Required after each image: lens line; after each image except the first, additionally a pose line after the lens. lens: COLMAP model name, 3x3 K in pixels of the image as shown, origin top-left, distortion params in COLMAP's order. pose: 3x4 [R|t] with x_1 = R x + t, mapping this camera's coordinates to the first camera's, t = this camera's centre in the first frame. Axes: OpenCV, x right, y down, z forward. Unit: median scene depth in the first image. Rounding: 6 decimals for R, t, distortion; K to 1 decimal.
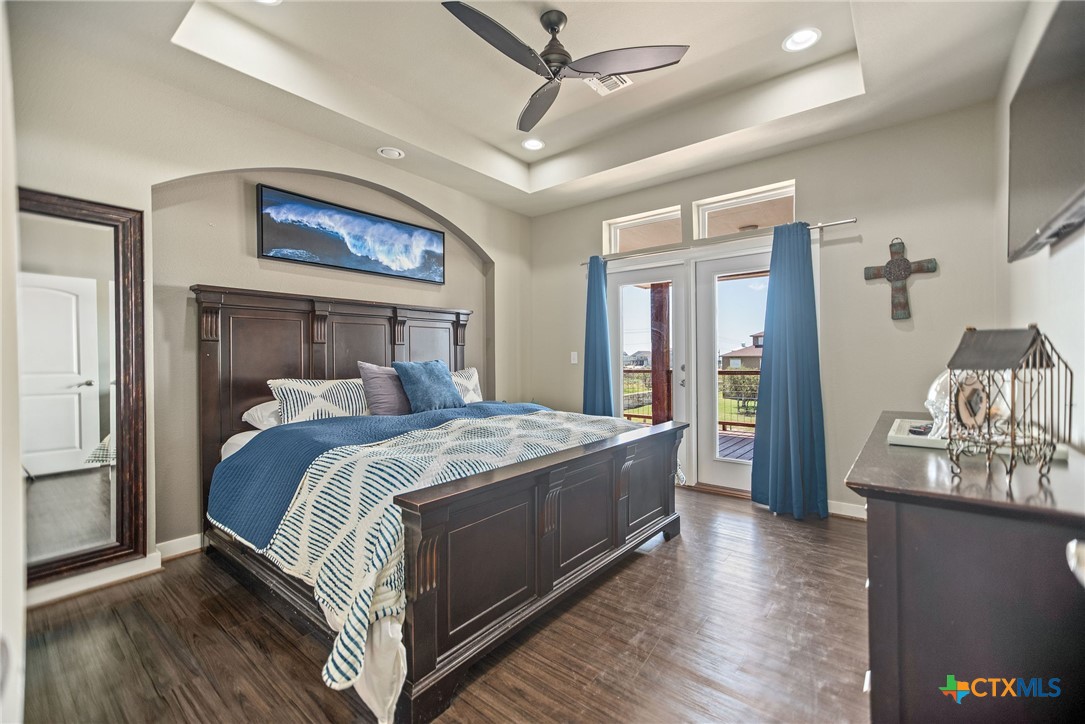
lens RADIAL K [[459.6, 0, 541.3], [0, 459.6, 360.8], [0, 0, 1]] dist [0.000132, -0.000009]
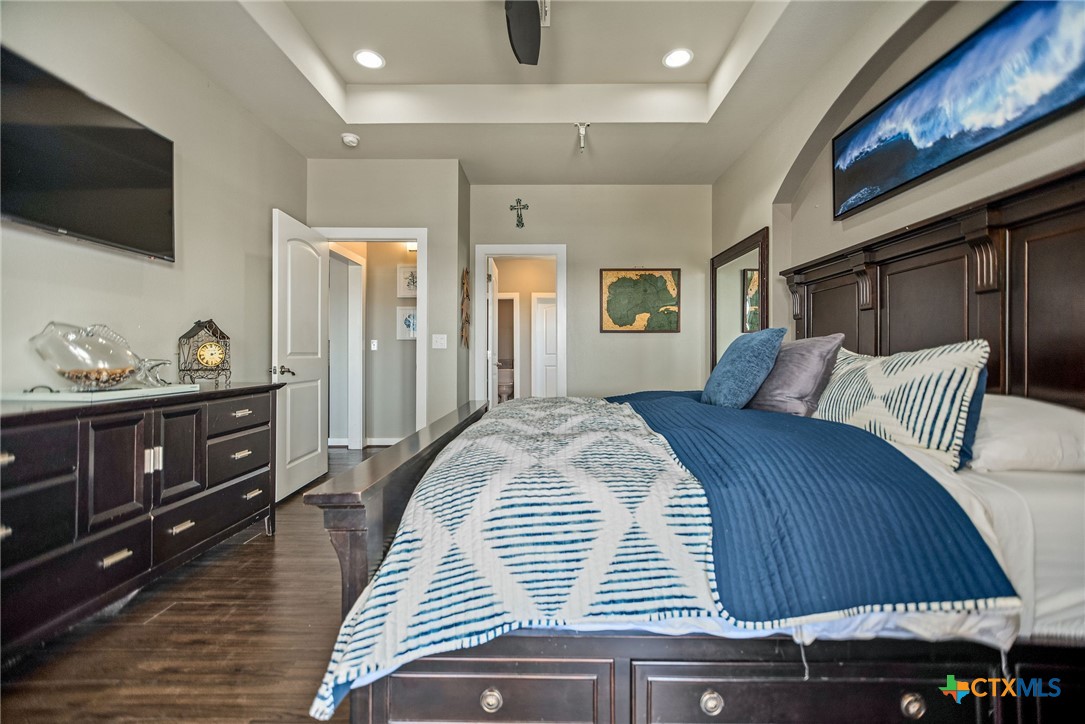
lens RADIAL K [[459.6, 0, 543.2], [0, 459.6, 357.5], [0, 0, 1]] dist [0.000132, -0.000009]
pose [[-0.788890, 0.007723, -0.614486, 0.341493], [-0.002447, 0.999874, 0.015707, 0.024906], [0.614530, 0.013895, -0.788771, 1.197208]]
